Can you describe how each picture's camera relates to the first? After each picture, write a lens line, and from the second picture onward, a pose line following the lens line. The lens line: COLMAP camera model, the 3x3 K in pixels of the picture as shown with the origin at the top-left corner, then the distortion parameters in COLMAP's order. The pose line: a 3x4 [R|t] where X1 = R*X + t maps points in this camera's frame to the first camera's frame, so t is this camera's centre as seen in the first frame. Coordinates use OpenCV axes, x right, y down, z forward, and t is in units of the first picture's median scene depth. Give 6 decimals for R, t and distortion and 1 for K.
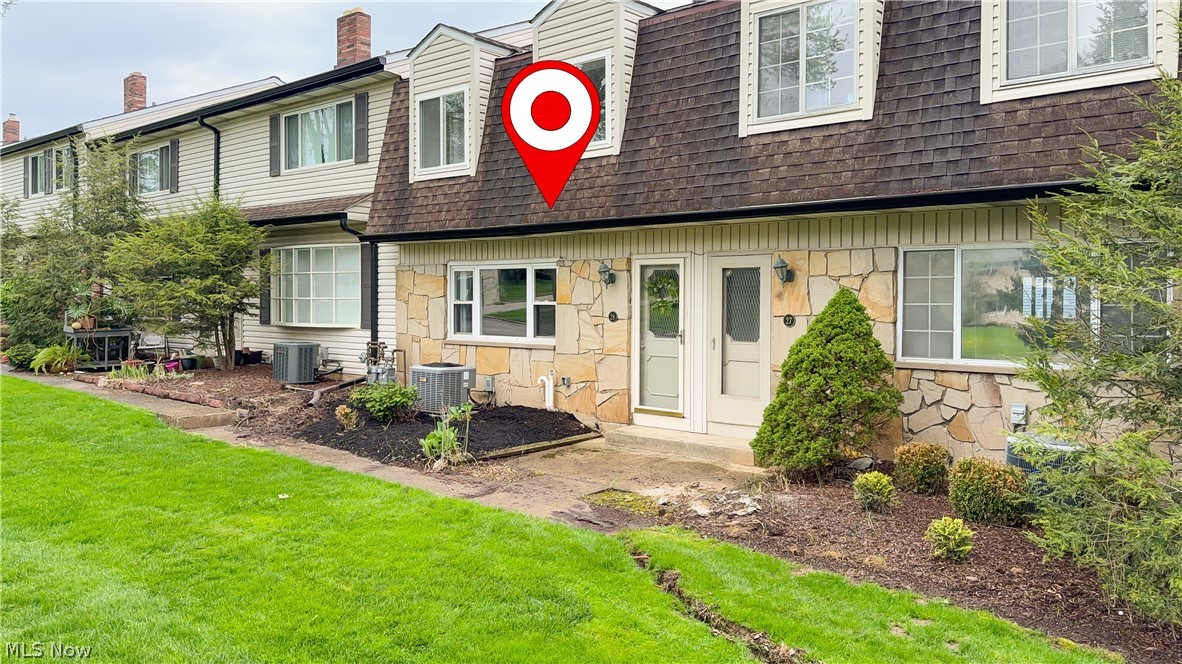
lens RADIAL K [[843.2, 0, 591.3], [0, 843.2, 290.5], [0, 0, 1]] dist [0.148017, -0.223063]
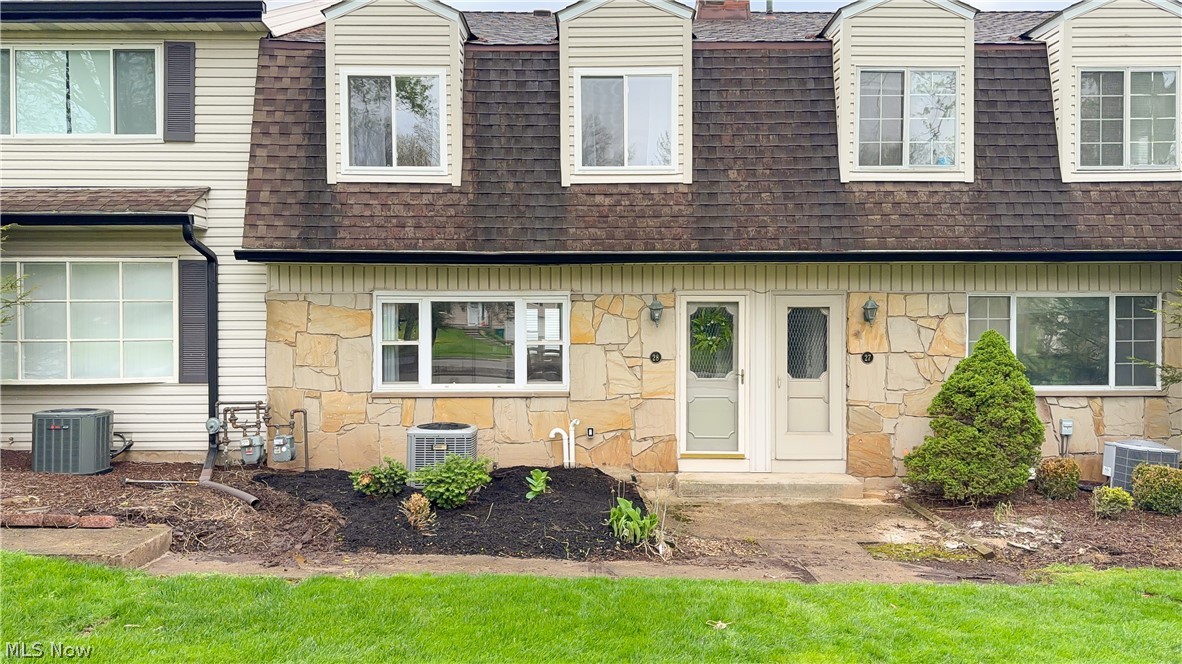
lens RADIAL K [[827.9, 0, 590.3], [0, 827.9, 312.5], [0, 0, 1]] dist [0.138412, -0.202052]
pose [[0.766002, -0.002237, 0.642834, -0.635047], [-0.002934, 0.999971, 0.006975, -0.024820], [-0.642832, -0.007229, 0.765973, 0.367473]]
